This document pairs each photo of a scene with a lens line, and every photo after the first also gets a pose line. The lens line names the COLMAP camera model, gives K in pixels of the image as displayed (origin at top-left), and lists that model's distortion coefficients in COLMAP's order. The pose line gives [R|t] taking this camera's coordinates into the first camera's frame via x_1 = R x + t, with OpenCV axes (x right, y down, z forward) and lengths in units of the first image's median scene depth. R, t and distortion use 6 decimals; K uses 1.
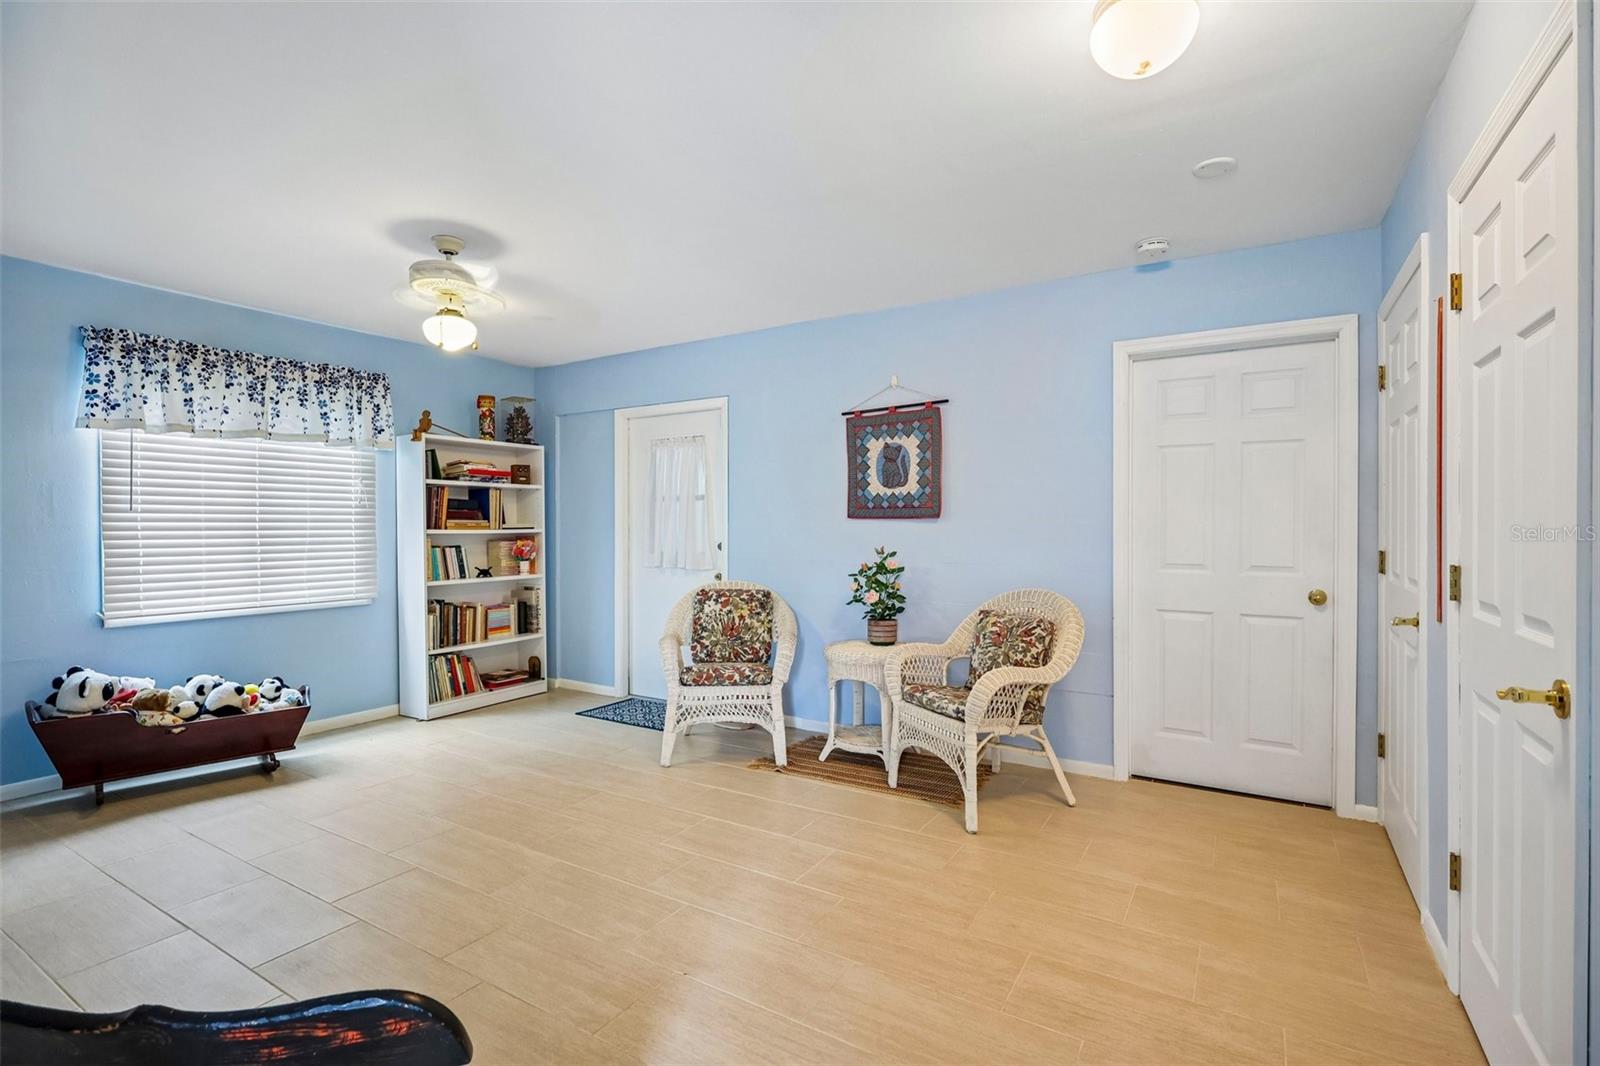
lens RADIAL K [[740.6, 0, 796.0], [0, 740.6, 529.7], [0, 0, 1]] dist [-0.003670, -0.000121]
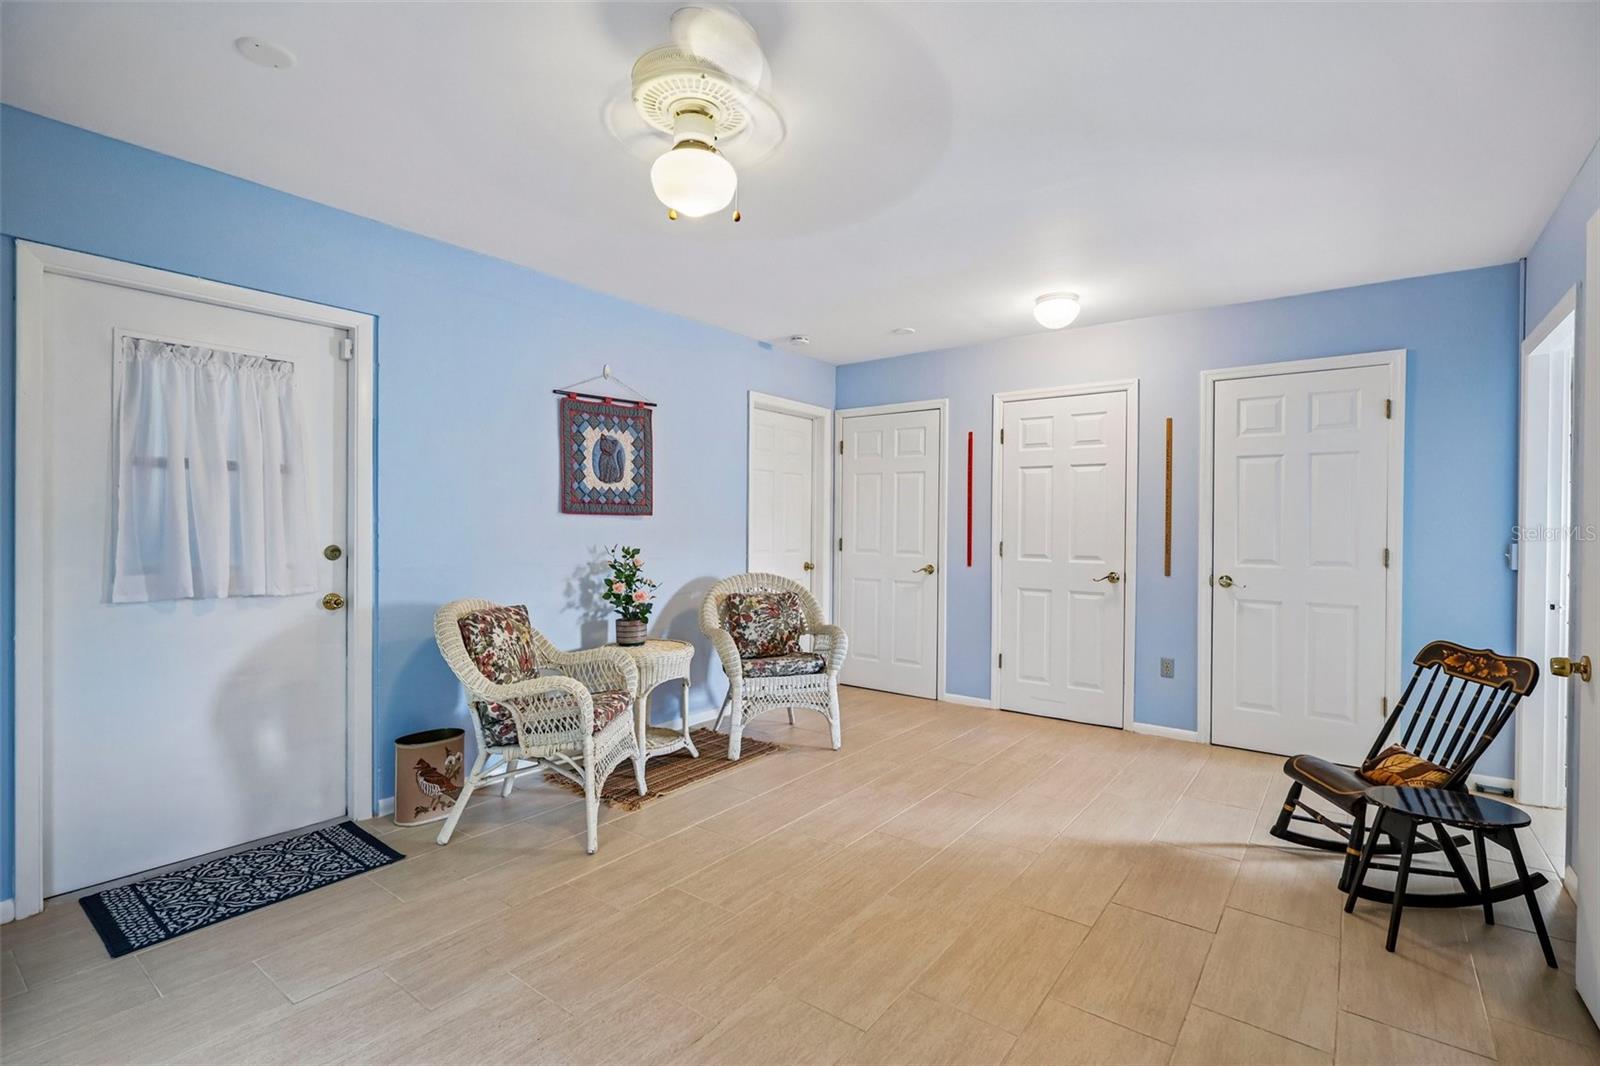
lens RADIAL K [[740.6, 0, 803.1], [0, 740.6, 529.3], [0, 0, 1]] dist [-0.003670, -0.000121]
pose [[0.092547, -0.005338, 0.995694, -0.811079], [-0.008951, 0.999941, 0.006193, -0.004610], [-0.995668, -0.009486, 0.092494, 0.671445]]
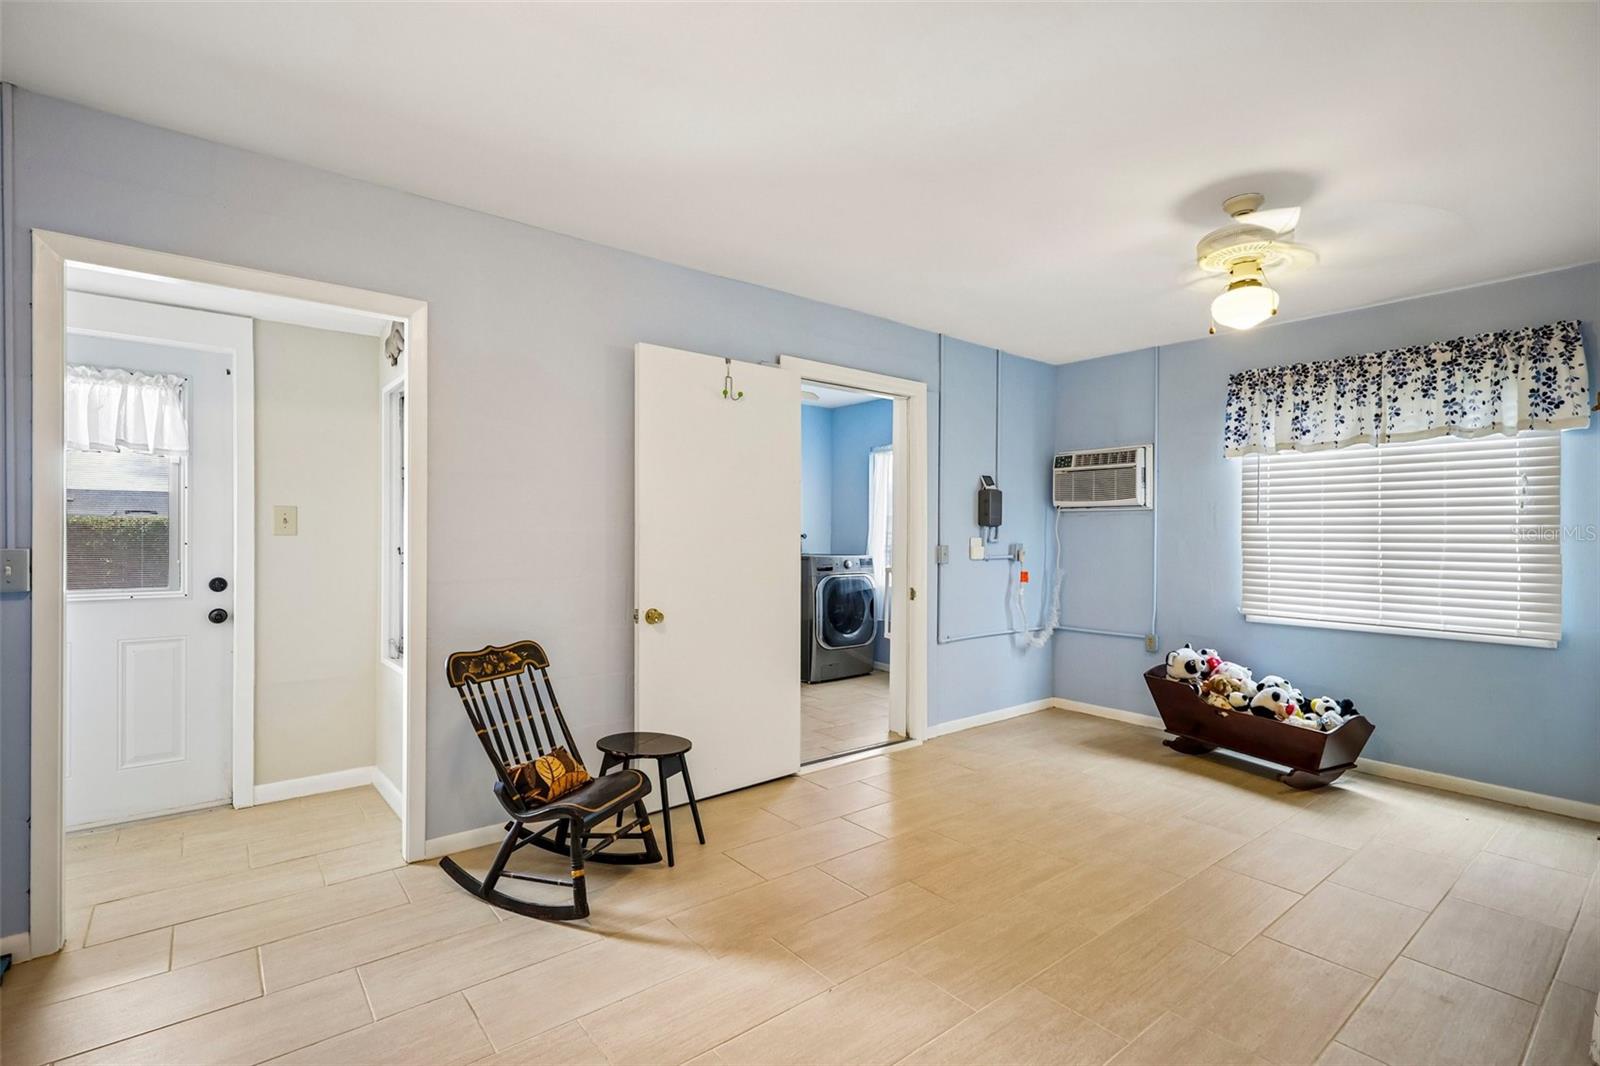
lens RADIAL K [[740.6, 0, 782.7], [0, 740.6, 528.8], [0, 0, 1]] dist [-0.003670, -0.000121]
pose [[-0.354029, -0.001485, -0.935233, 0.400380], [-0.006999, 0.999975, 0.001062, -0.011635], [0.935208, 0.006922, -0.354031, 0.627990]]
